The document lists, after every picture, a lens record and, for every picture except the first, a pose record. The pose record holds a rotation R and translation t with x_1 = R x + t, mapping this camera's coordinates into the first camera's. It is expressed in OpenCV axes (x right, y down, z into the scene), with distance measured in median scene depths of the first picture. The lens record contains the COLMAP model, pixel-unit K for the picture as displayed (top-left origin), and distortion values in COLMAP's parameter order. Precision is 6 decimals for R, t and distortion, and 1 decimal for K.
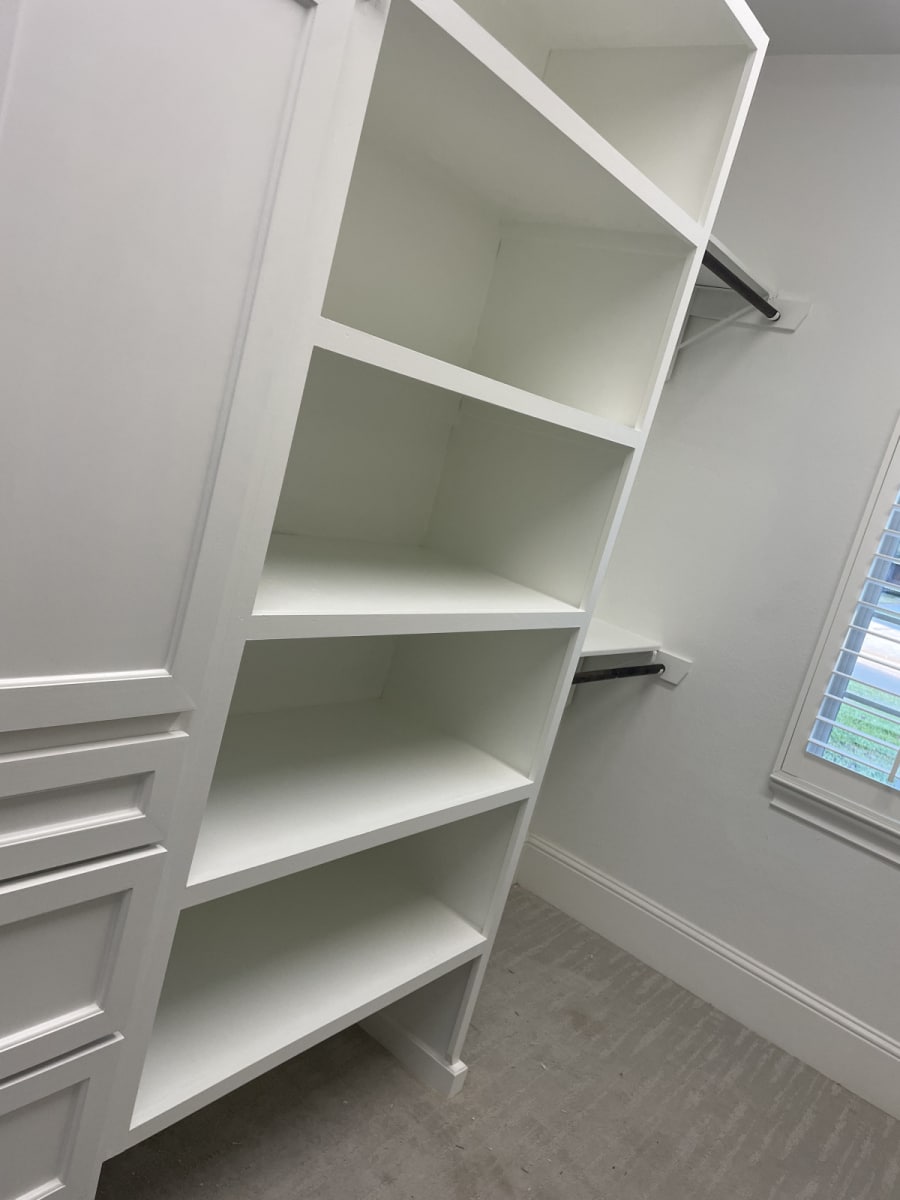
lens RADIAL K [[909.4, 0, 448.7], [0, 909.4, 597.6], [0, 0, 1]] dist [0.106005, -0.129829]
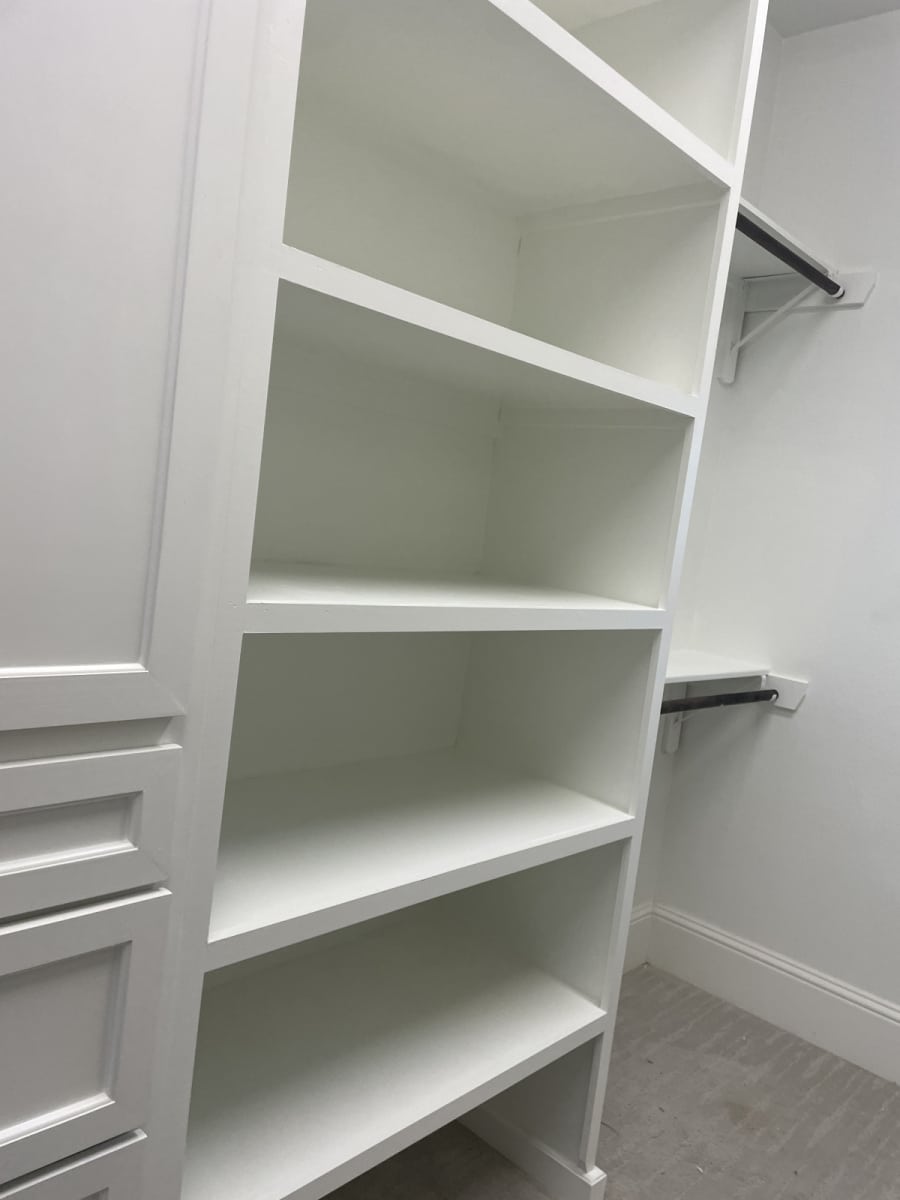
lens RADIAL K [[909.4, 0, 450.6], [0, 909.4, 602.1], [0, 0, 1]] dist [0.106005, -0.129829]
pose [[0.986758, -0.127710, -0.099995, 0.033992], [0.115829, 0.986383, -0.116758, 0.082677], [0.113545, 0.103630, 0.988114, 0.105124]]
